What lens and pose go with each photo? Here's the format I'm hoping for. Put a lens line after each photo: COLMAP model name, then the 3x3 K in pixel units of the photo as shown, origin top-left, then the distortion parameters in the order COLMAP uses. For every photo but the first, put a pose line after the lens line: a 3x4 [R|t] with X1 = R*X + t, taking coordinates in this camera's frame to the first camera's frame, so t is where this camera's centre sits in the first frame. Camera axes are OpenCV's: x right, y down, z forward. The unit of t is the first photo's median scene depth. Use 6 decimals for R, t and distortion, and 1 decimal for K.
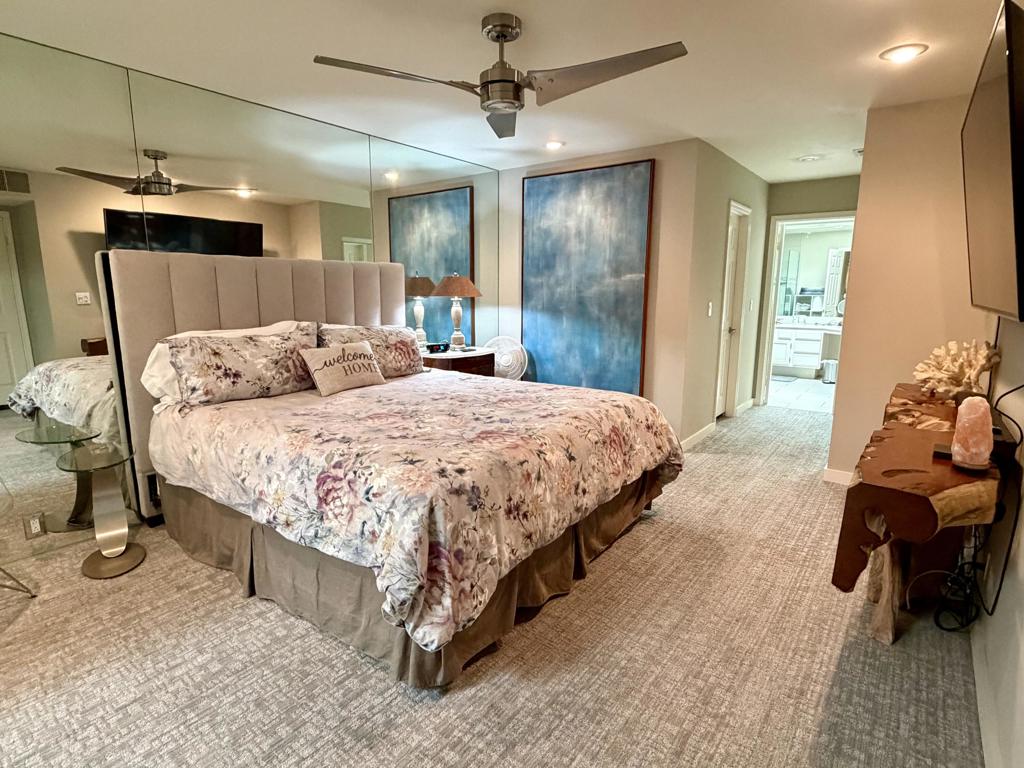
lens RADIAL K [[530.4, 0, 510.6], [0, 530.4, 385.0], [0, 0, 1]] dist [0.000953, 0.000290]
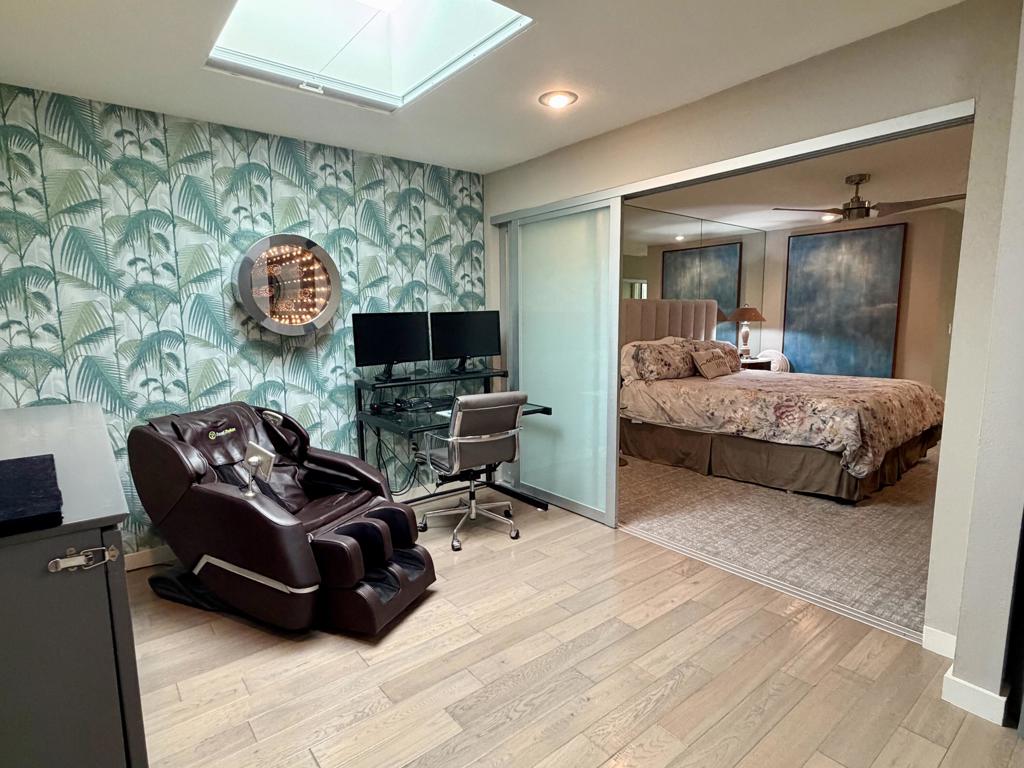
lens RADIAL K [[530.4, 0, 512.3], [0, 530.4, 385.6], [0, 0, 1]] dist [0.000953, 0.000290]
pose [[0.971472, 0.017031, -0.236542, -0.369737], [-0.029064, 0.998449, -0.047479, 0.093083], [0.235366, 0.053000, 0.970461, -0.535799]]
